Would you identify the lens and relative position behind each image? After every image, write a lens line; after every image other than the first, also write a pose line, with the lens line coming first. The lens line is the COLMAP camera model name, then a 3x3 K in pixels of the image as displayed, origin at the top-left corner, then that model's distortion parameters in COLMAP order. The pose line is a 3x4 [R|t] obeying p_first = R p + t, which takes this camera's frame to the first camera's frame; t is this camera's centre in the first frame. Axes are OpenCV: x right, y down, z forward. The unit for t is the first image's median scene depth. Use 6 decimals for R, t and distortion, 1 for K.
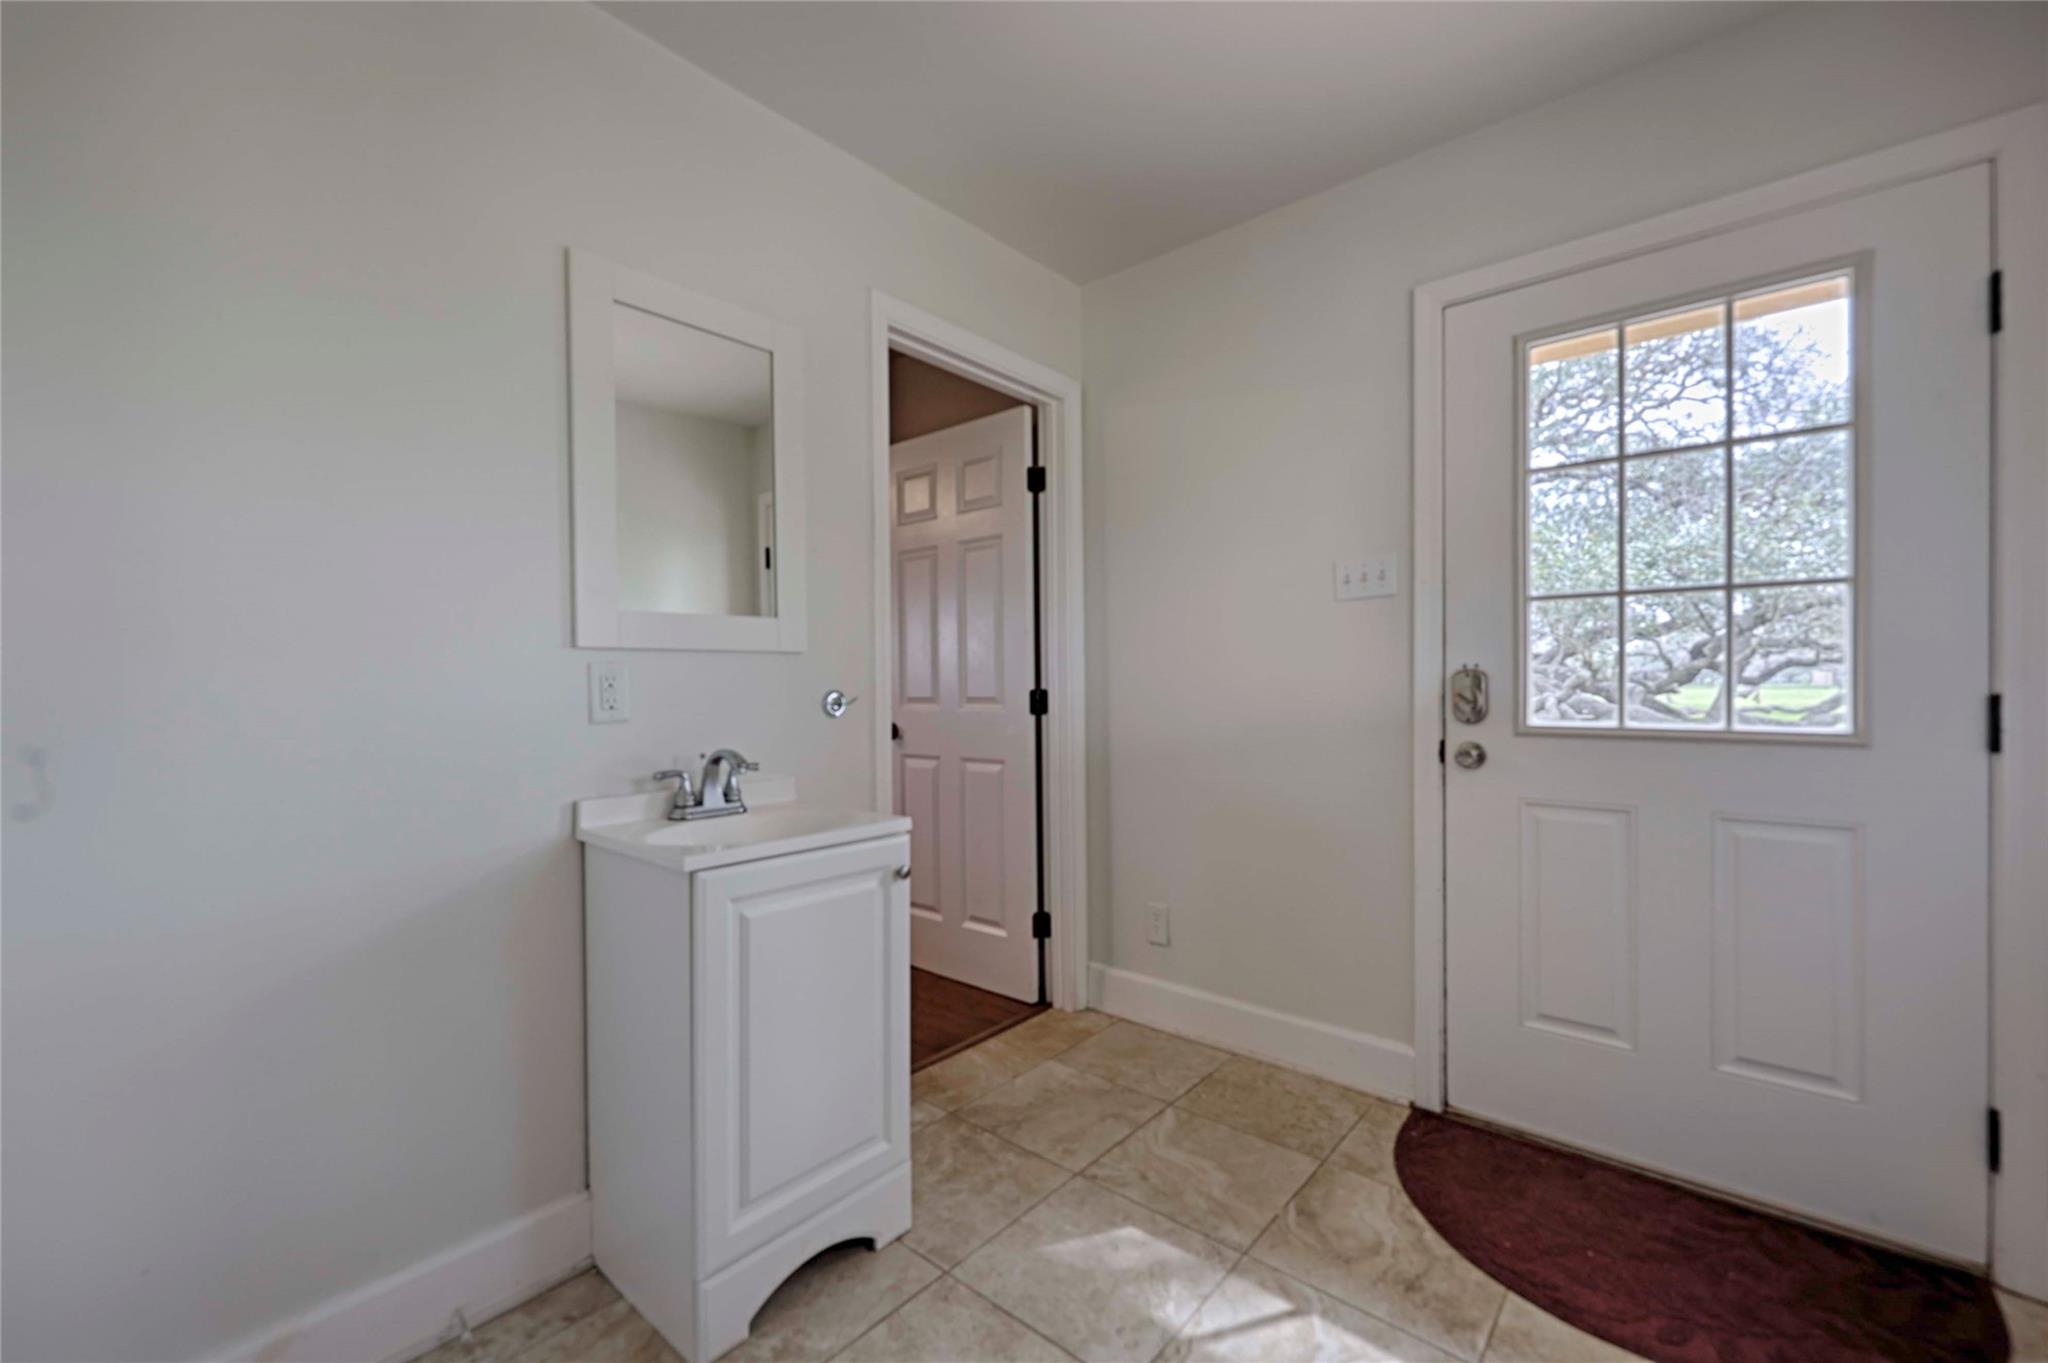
lens RADIAL K [[836.3, 0, 1025.0], [0, 836.3, 689.7], [0, 0, 1]] dist [0.000674, 0.000140]
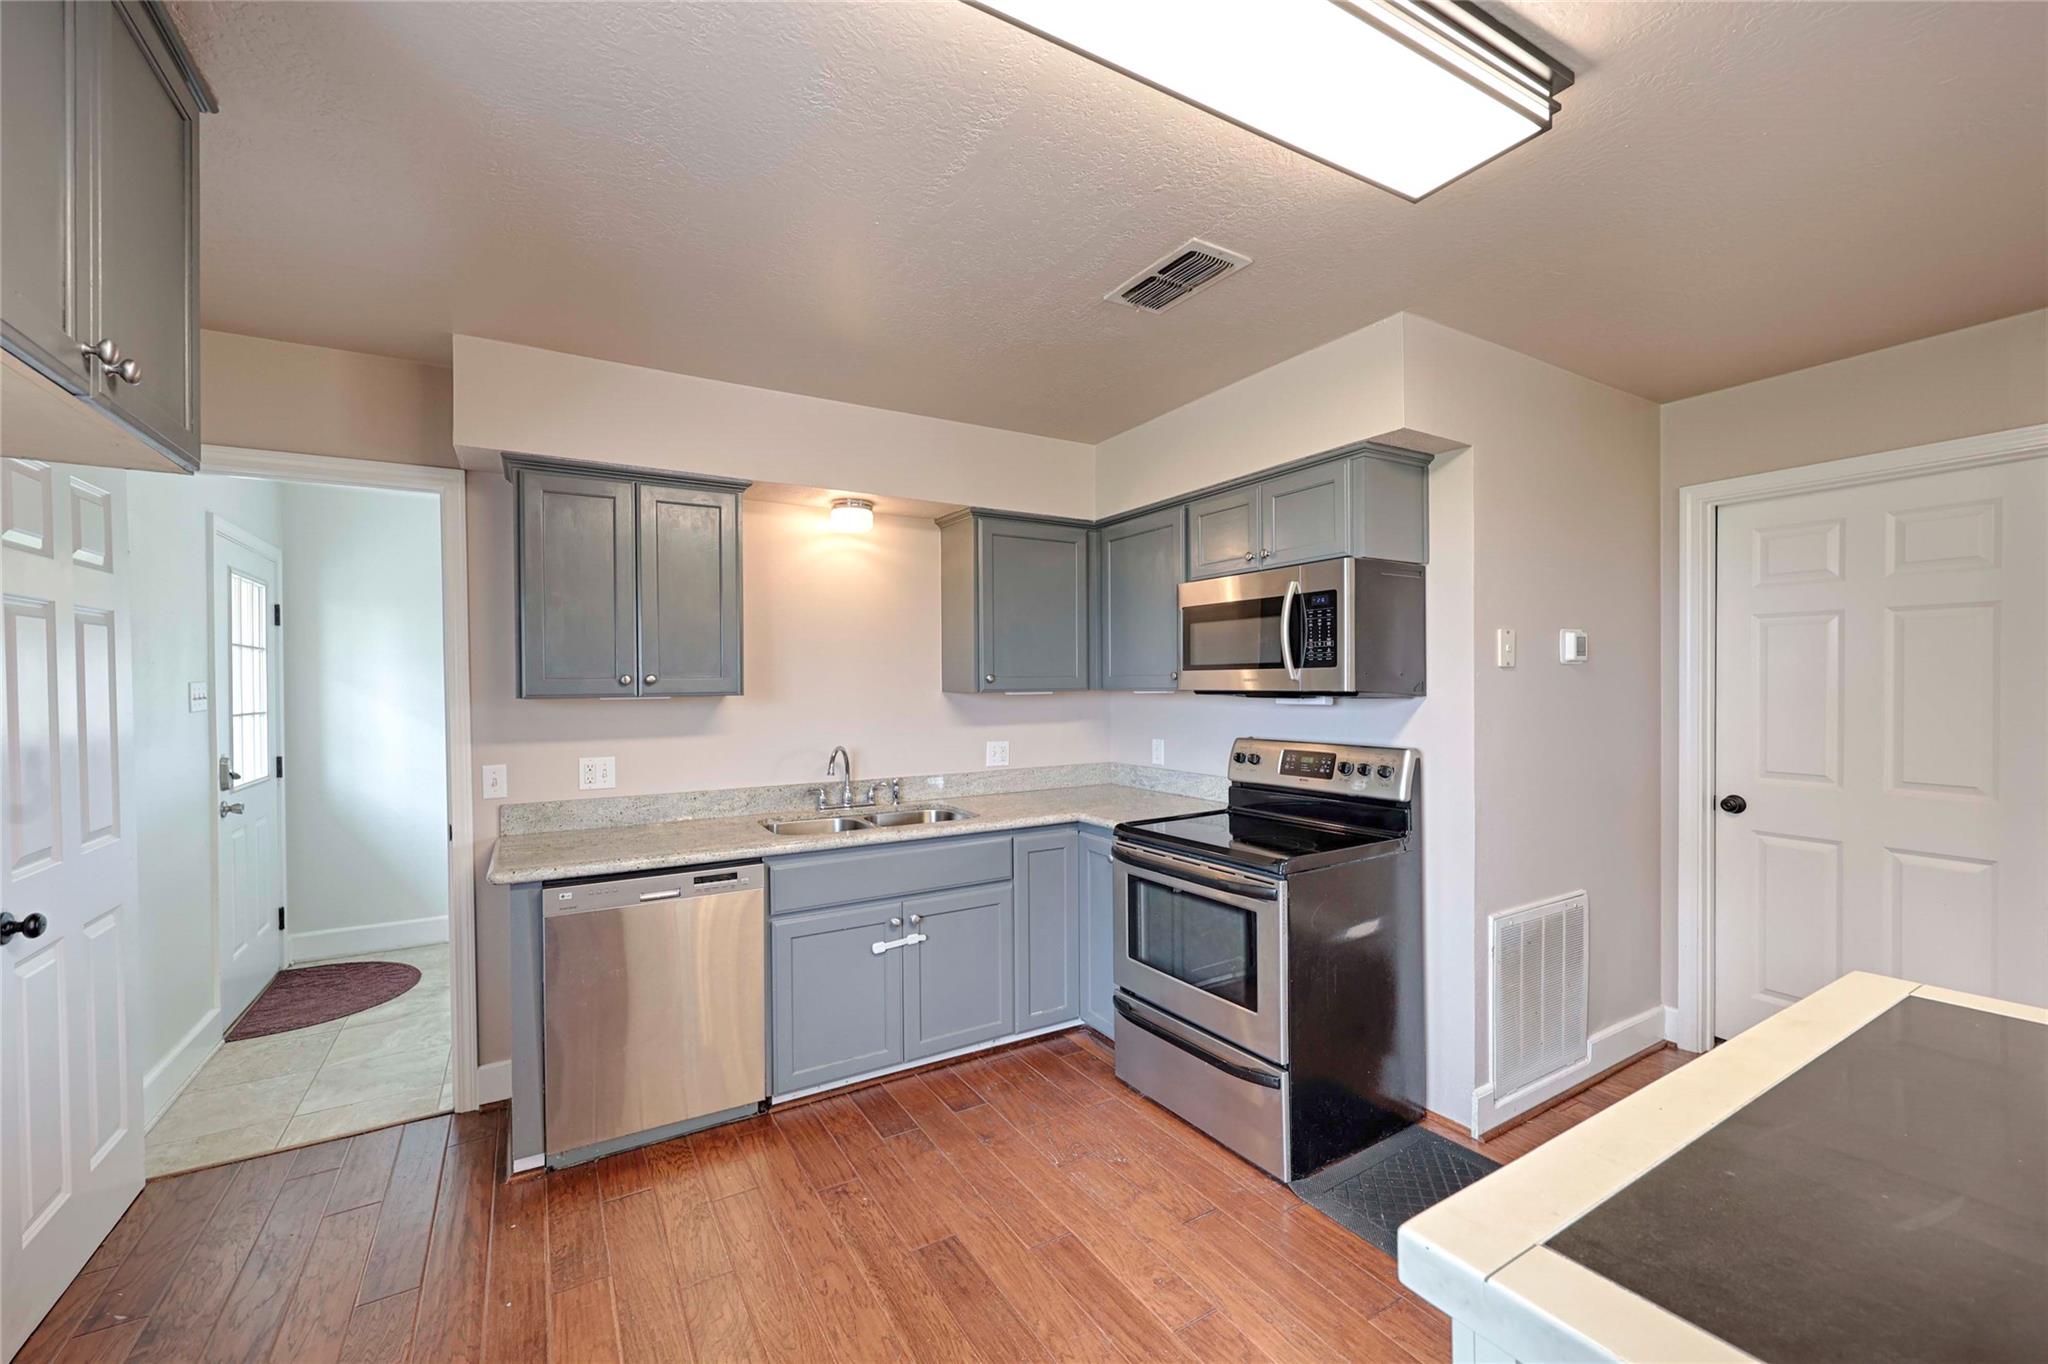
lens RADIAL K [[836.3, 0, 1025.0], [0, 836.3, 690.2], [0, 0, 1]] dist [0.000674, 0.000140]
pose [[-0.948794, 0.009150, 0.315764, -1.549347], [0.012856, 0.999871, 0.009656, -0.159893], [-0.315635, 0.013221, -0.948789, 2.139953]]
